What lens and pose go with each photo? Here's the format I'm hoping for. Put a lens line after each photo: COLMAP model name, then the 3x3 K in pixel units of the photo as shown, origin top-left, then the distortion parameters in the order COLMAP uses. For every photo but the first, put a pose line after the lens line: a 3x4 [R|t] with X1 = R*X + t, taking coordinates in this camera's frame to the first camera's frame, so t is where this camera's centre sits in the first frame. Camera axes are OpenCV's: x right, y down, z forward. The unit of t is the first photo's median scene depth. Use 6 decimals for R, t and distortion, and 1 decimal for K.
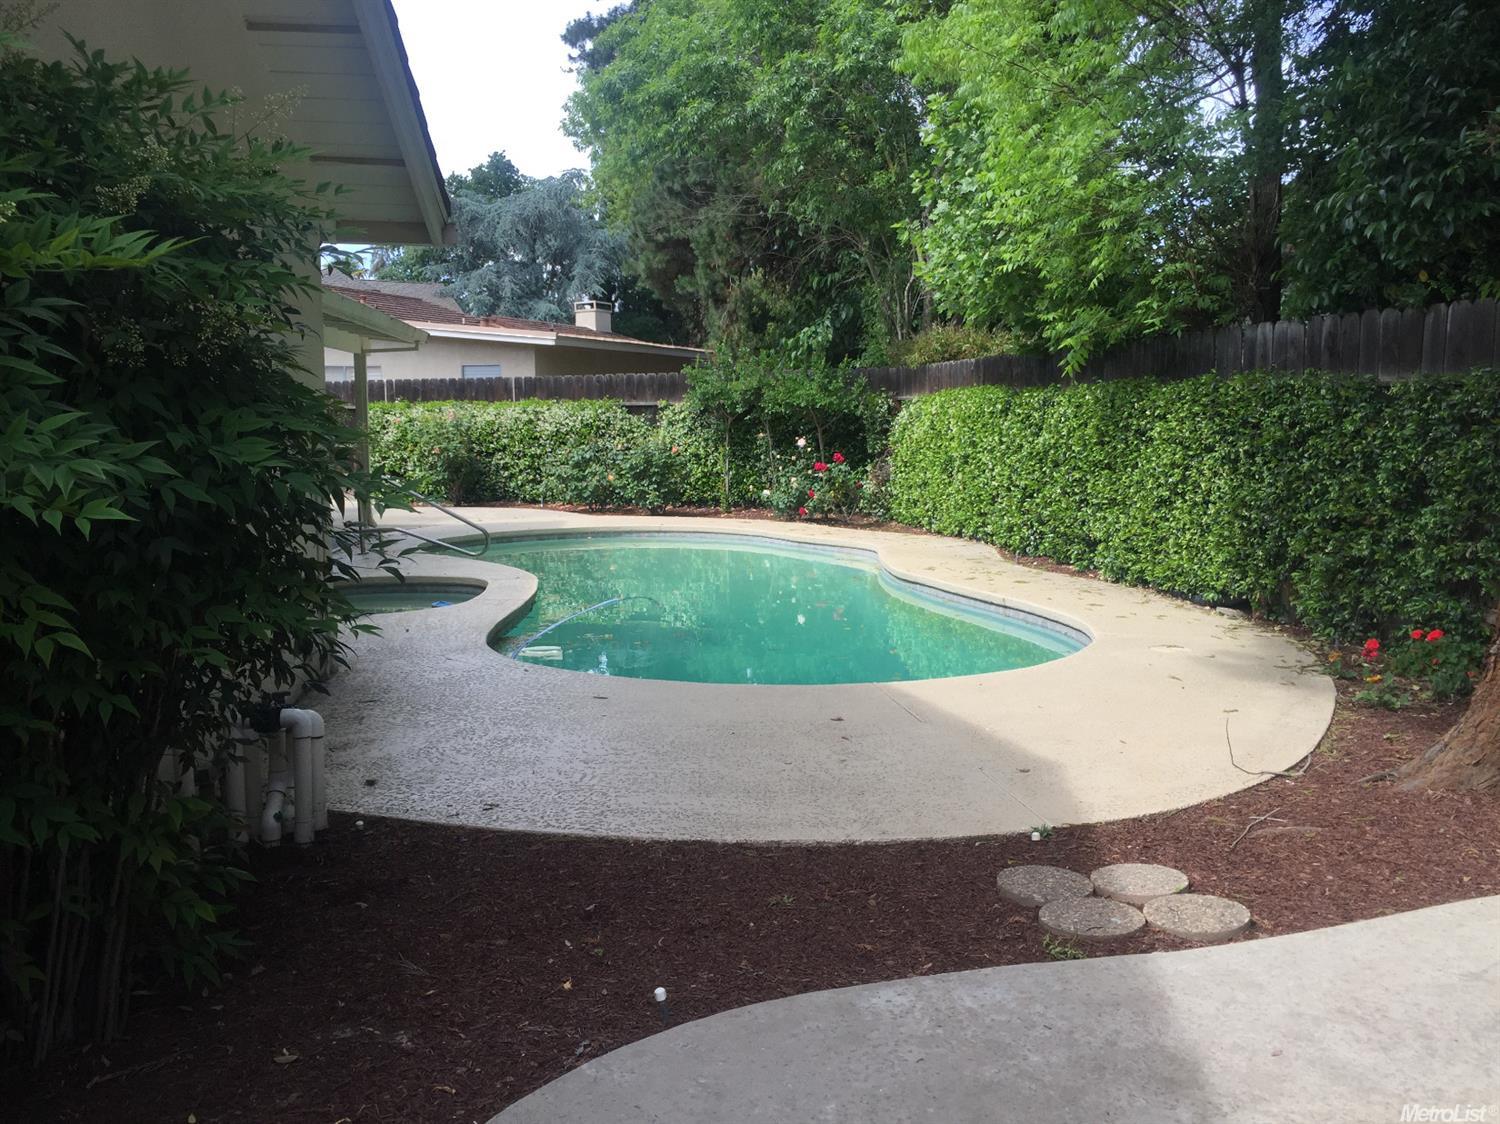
lens RADIAL K [[1318.3, 0, 750.0], [0, 1318.3, 562.0], [0, 0, 1]] dist [0.046987, -0.010525]
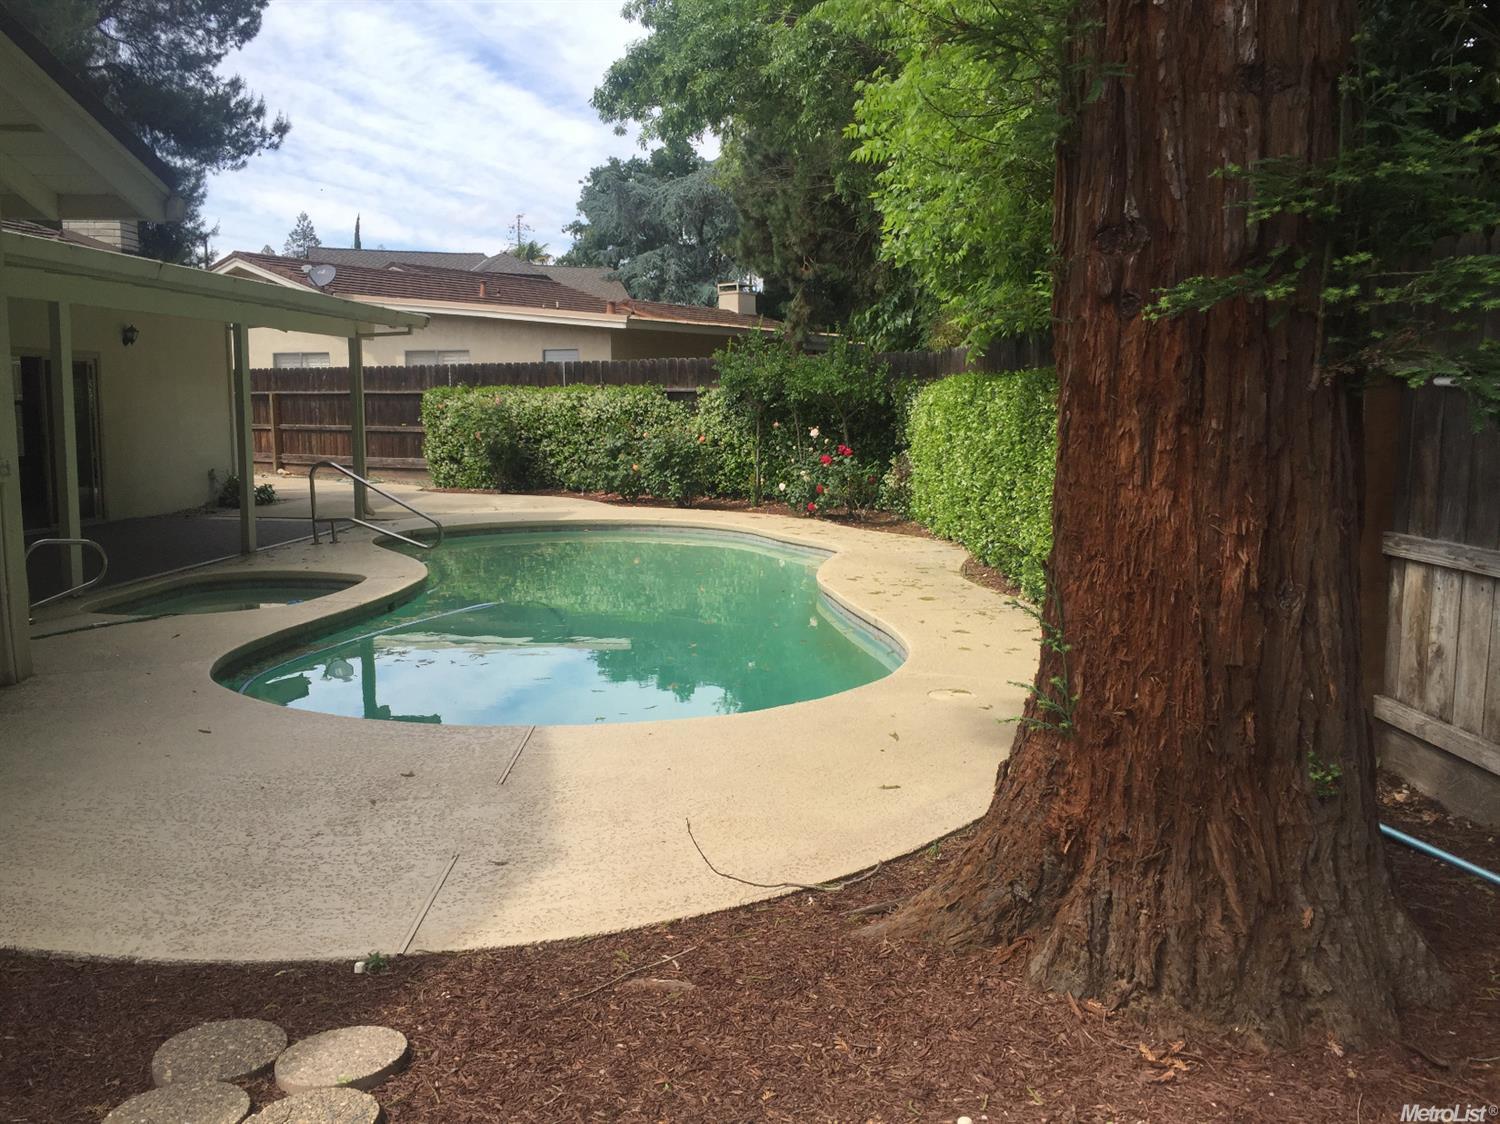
lens RADIAL K [[1318.3, 0, 750.0], [0, 1318.3, 562.0], [0, 0, 1]] dist [0.046987, -0.010525]
pose [[0.983966, 0.027512, -0.176220, 0.138888], [-0.025193, 0.999564, 0.015385, -0.011360], [0.176566, -0.010699, 0.984231, 0.067985]]
